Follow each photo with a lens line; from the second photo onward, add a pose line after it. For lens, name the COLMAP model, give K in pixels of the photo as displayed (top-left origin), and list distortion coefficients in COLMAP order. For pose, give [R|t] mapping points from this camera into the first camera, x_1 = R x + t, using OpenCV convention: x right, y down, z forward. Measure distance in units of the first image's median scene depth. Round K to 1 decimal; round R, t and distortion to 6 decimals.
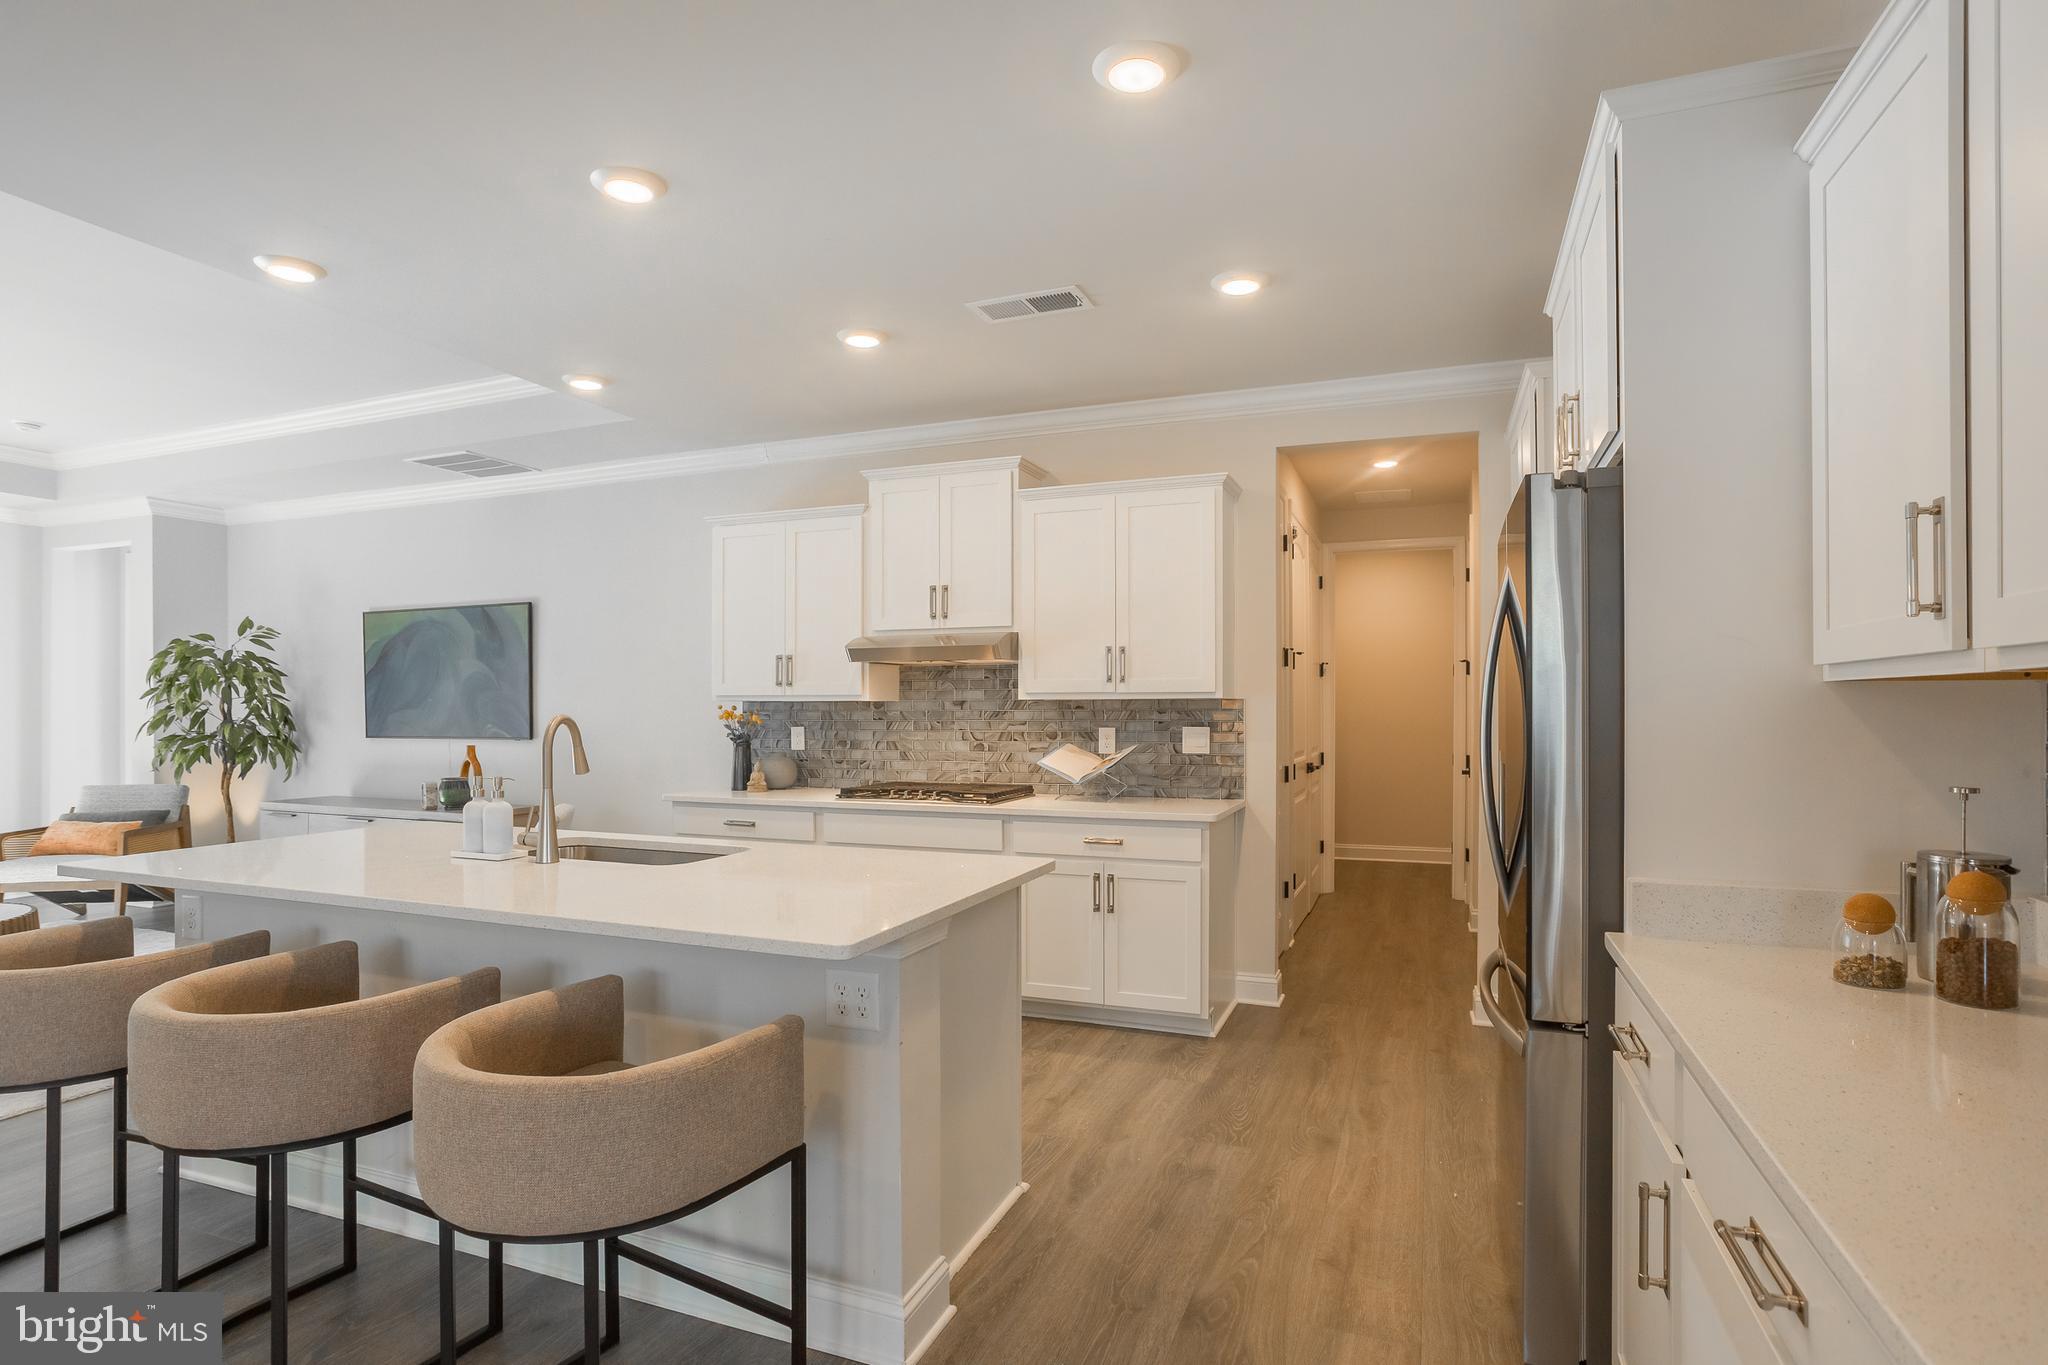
lens RADIAL K [[1000.3, 0, 993.1], [0, 1000.3, 697.8], [0, 0, 1]] dist [-0.029145, 0.021394]
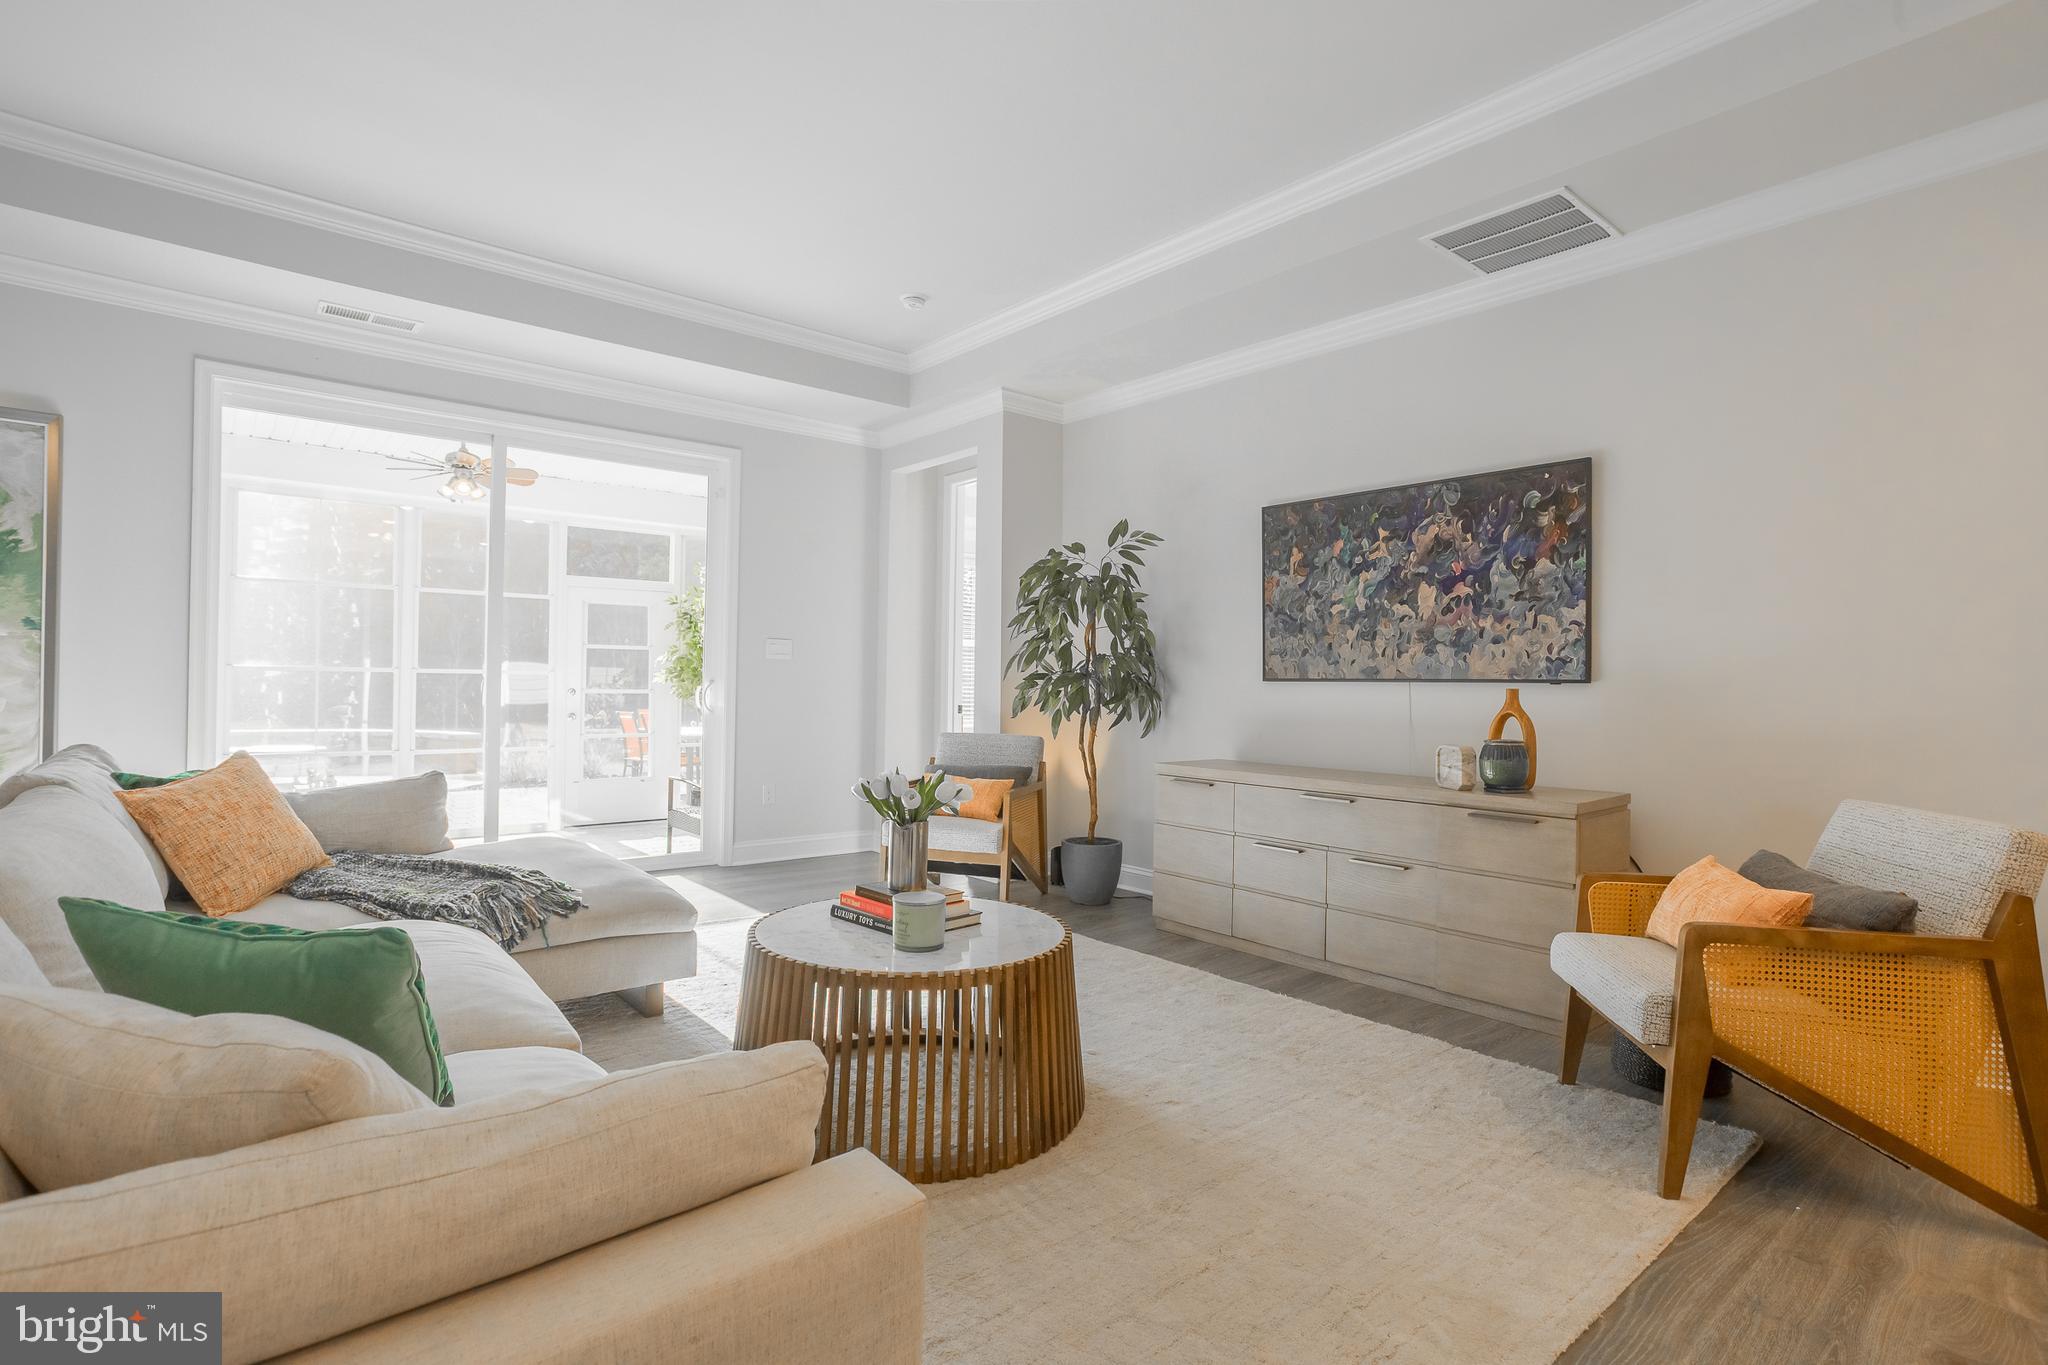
lens RADIAL K [[982.1, 0, 1005.4], [0, 982.1, 674.1], [0, 0, 1]] dist [-0.033619, 0.000134]
pose [[0.875251, 0.010067, -0.483564, -0.582623], [-0.010682, 0.999942, 0.001482, 0.047119], [0.483551, 0.003868, 0.875308, 0.364519]]
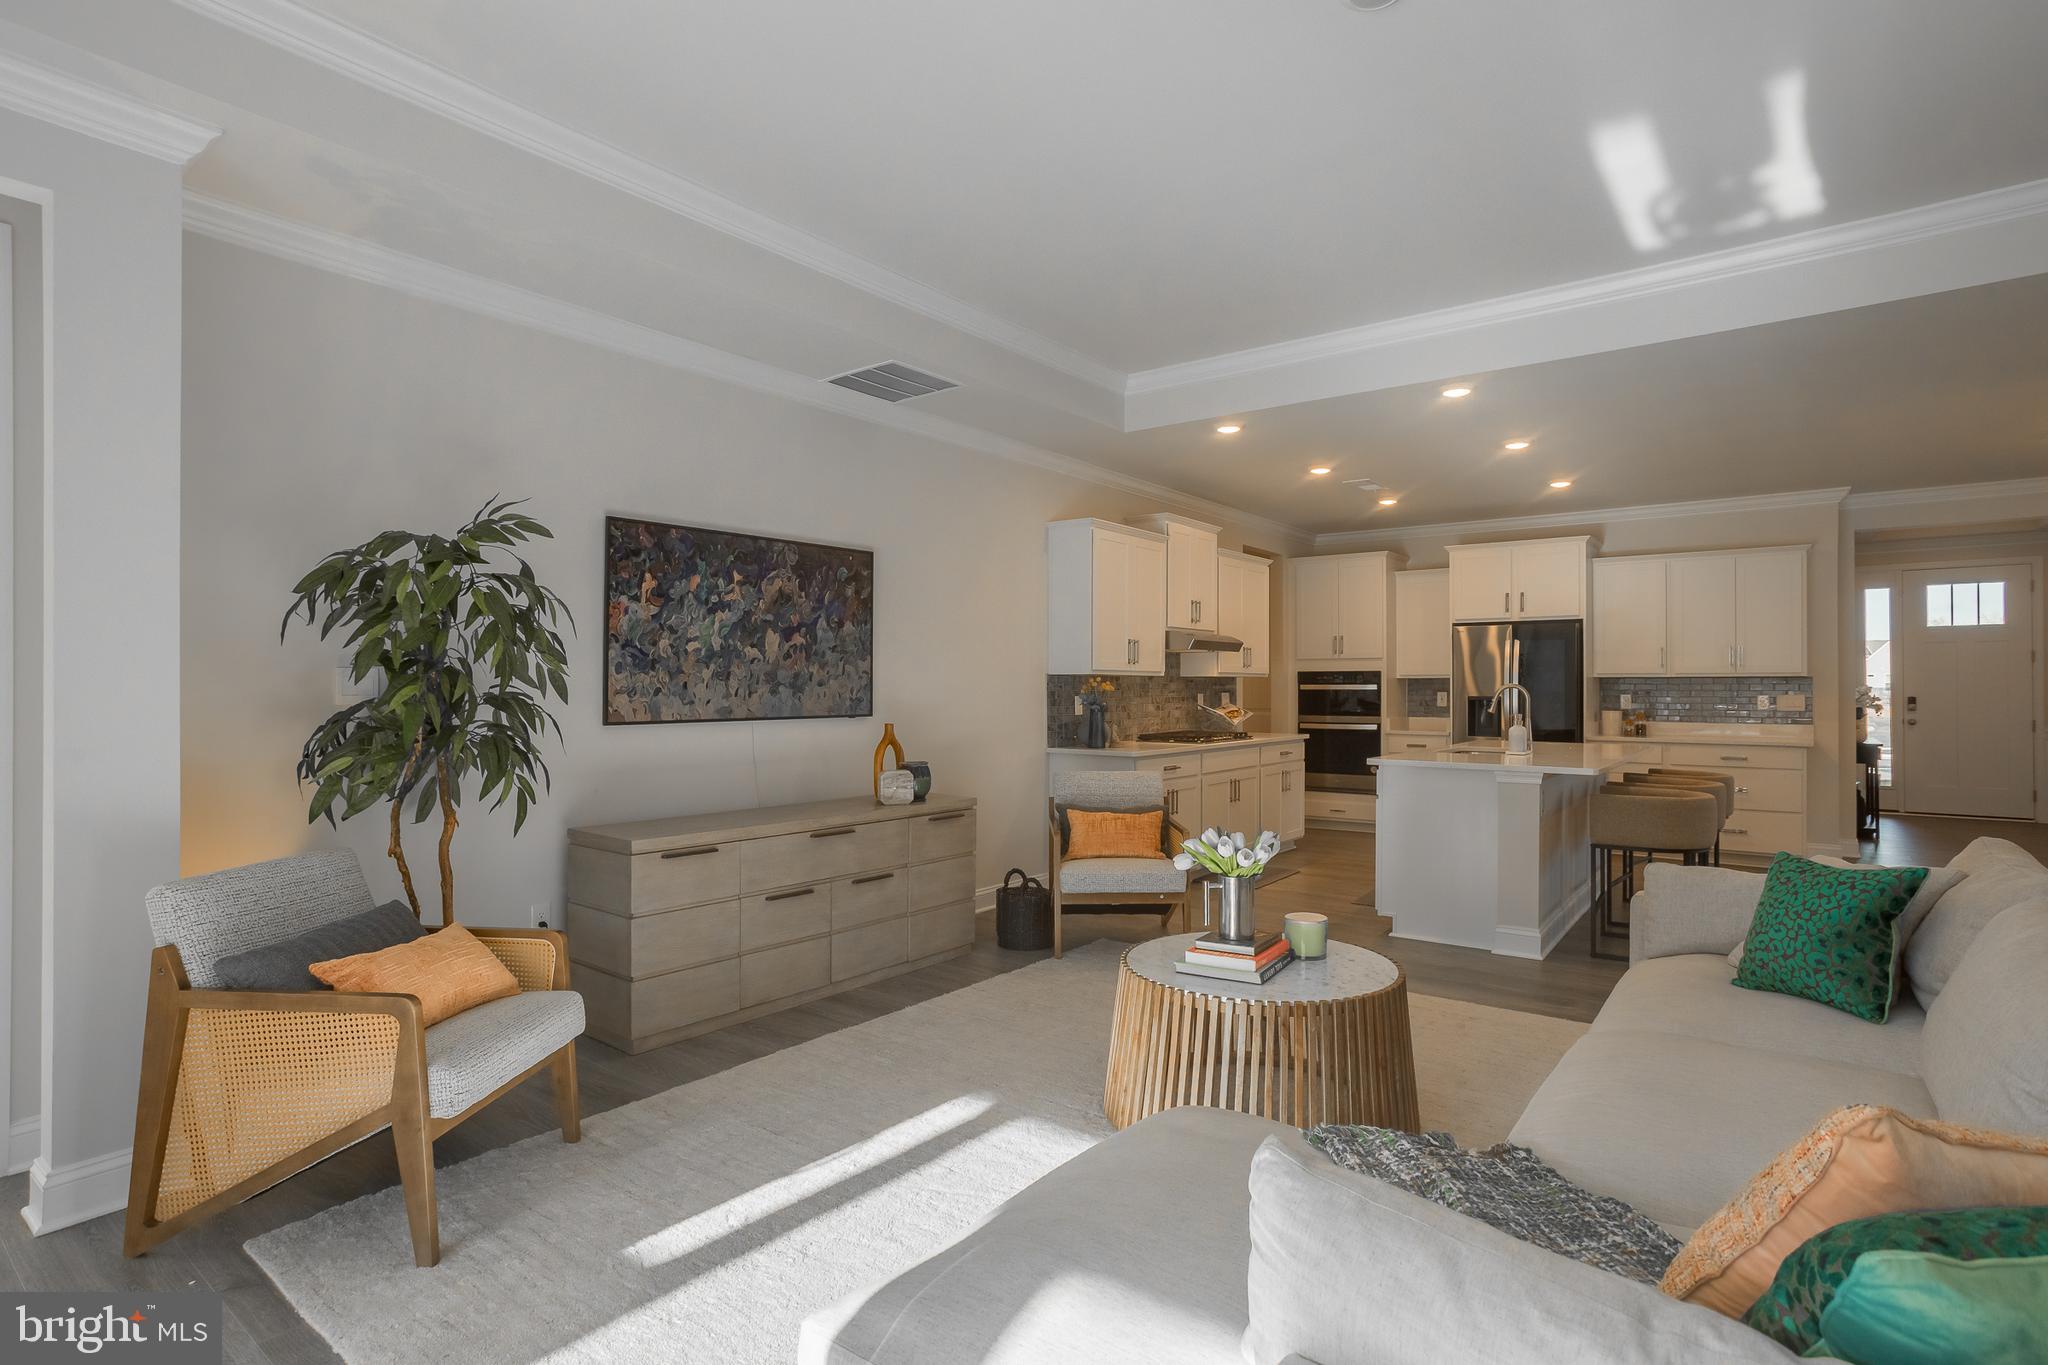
lens RADIAL K [[994.0, 0, 1058.0], [0, 994.0, 684.6], [0, 0, 1]] dist [-0.005622, 0.000042]
pose [[0.274776, 0.003367, 0.961502, -1.455673], [-0.011611, 0.999933, -0.000183, 0.016705], [-0.961438, -0.011114, 0.274797, 0.732591]]
